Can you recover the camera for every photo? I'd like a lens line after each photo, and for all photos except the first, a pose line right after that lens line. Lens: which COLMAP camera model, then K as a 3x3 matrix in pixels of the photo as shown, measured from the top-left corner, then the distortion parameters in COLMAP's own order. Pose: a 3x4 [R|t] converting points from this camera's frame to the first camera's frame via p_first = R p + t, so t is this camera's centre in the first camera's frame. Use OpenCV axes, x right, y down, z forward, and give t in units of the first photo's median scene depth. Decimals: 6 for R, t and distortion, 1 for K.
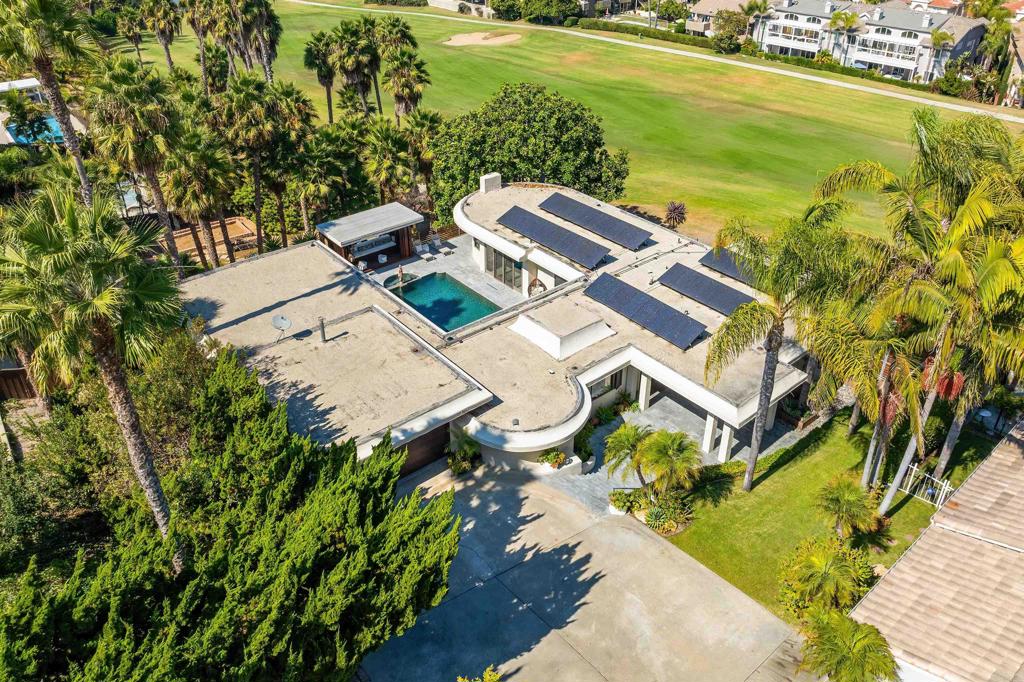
lens RADIAL K [[730.0, 0, 512.0], [0, 730.0, 341.0], [0, 0, 1]] dist [-0.047719, -0.000840]
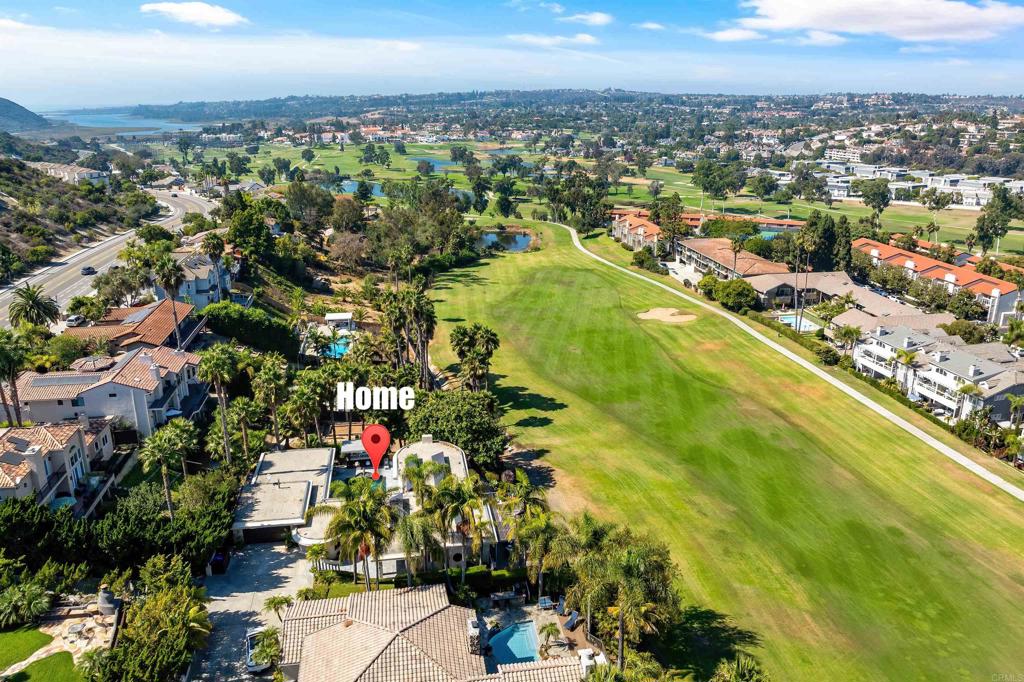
lens RADIAL K [[730.0, 0, 512.0], [0, 730.0, 341.0], [0, 0, 1]] dist [-0.047719, -0.000840]
pose [[0.864092, 0.163787, -0.475939, 0.526922], [-0.279780, 0.942332, -0.183667, -0.082226], [0.418410, 0.291864, 0.860086, -0.349655]]
